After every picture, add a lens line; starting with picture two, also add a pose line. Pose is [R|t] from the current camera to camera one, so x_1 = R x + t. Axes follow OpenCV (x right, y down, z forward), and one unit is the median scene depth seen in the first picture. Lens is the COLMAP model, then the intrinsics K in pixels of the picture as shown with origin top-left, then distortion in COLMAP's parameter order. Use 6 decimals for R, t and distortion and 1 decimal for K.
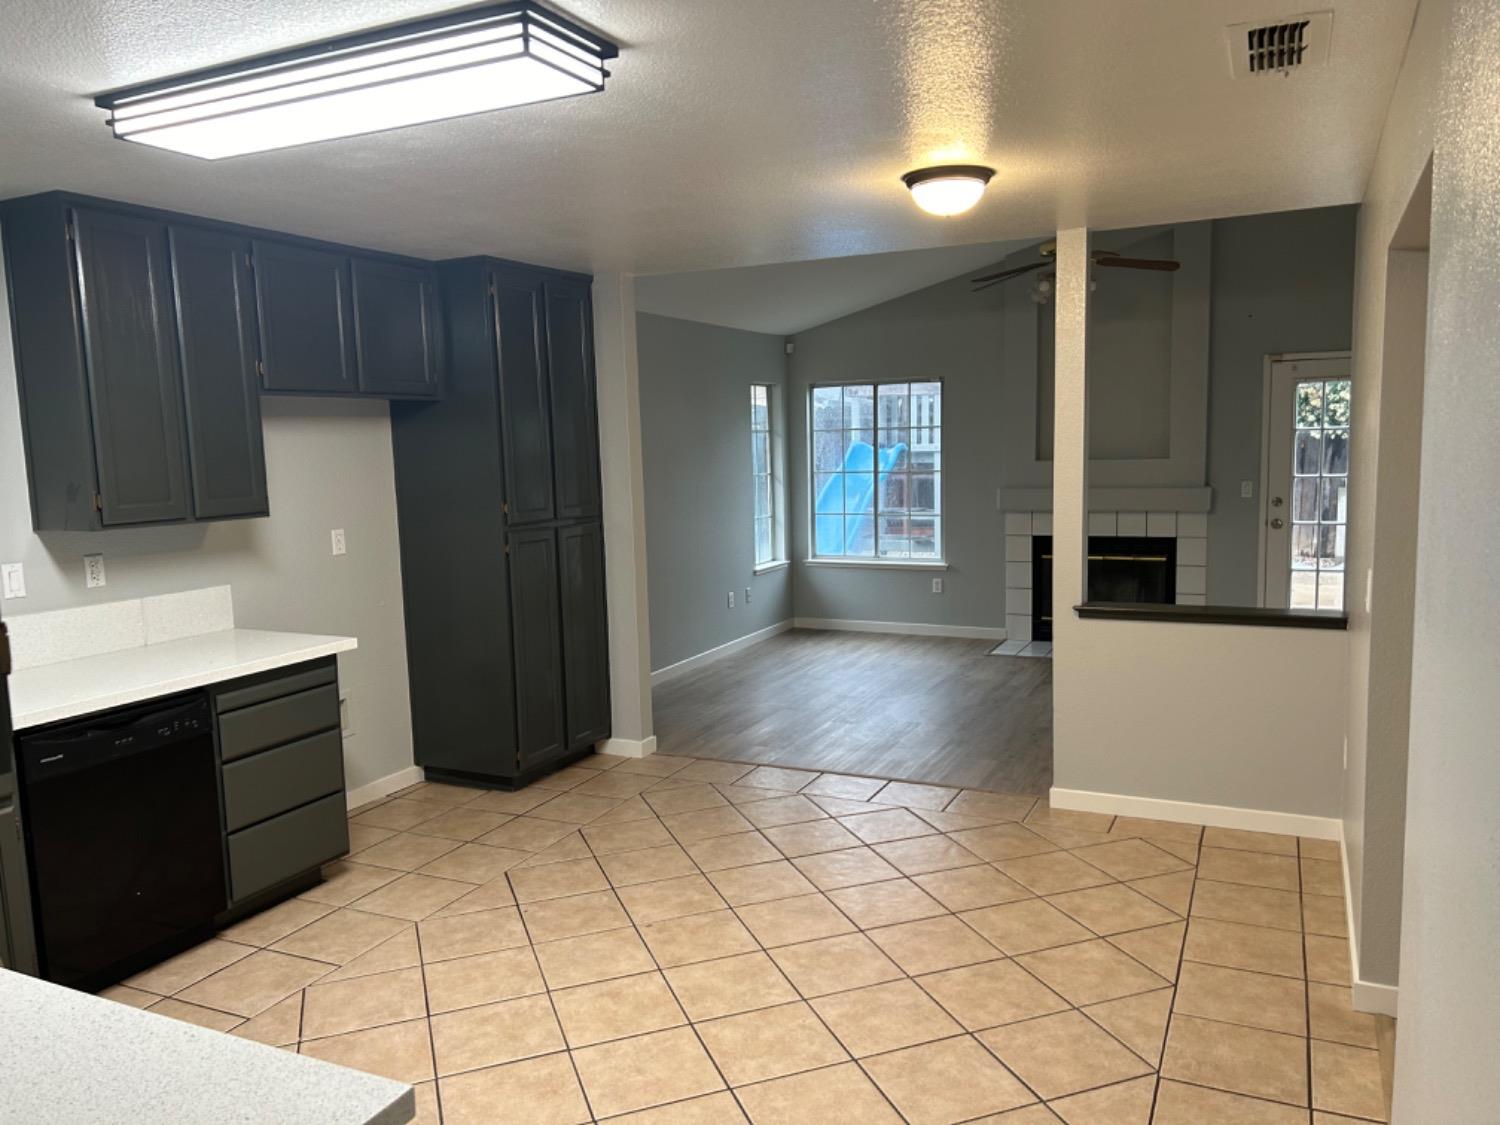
lens RADIAL K [[1122.8, 0, 760.4], [0, 1122.8, 572.0], [0, 0, 1]] dist [0.054058, -0.056875]
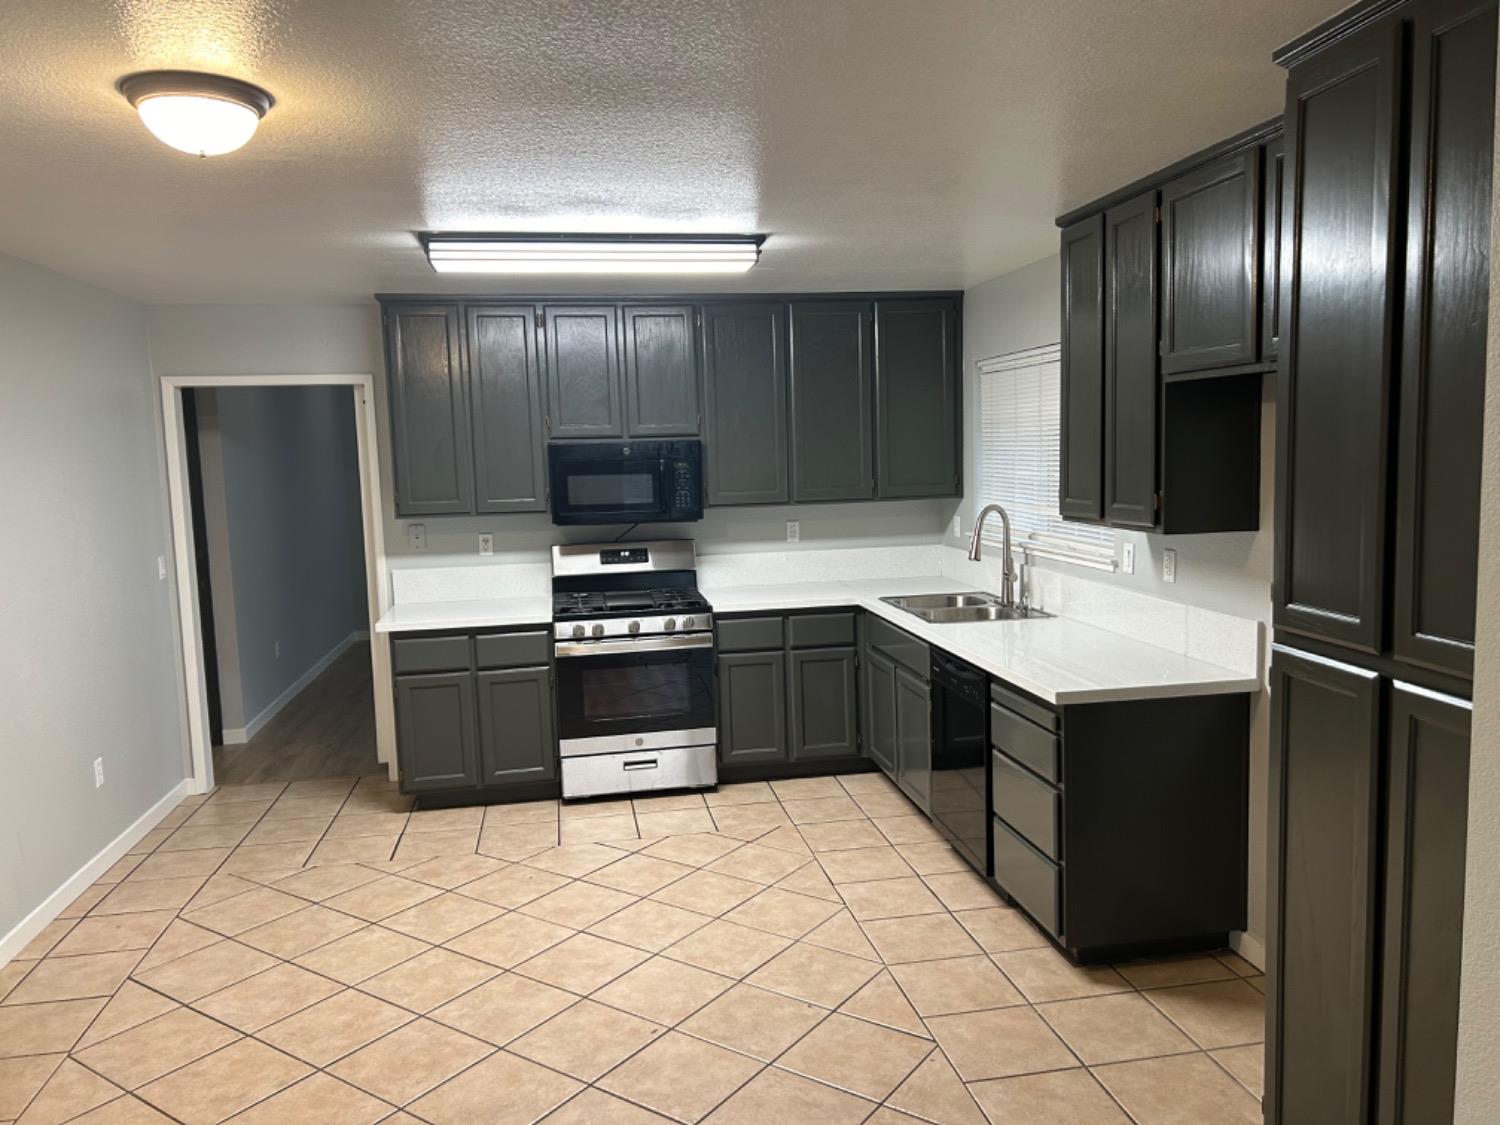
lens RADIAL K [[1123.4, 0, 746.2], [0, 1123.4, 567.4], [0, 0, 1]] dist [0.068879, -0.069252]
pose [[-0.819149, 0.109799, -0.562974, 0.229389], [-0.017377, 0.976306, 0.215697, -0.171809], [0.573318, 0.186471, -0.797831, 1.311795]]
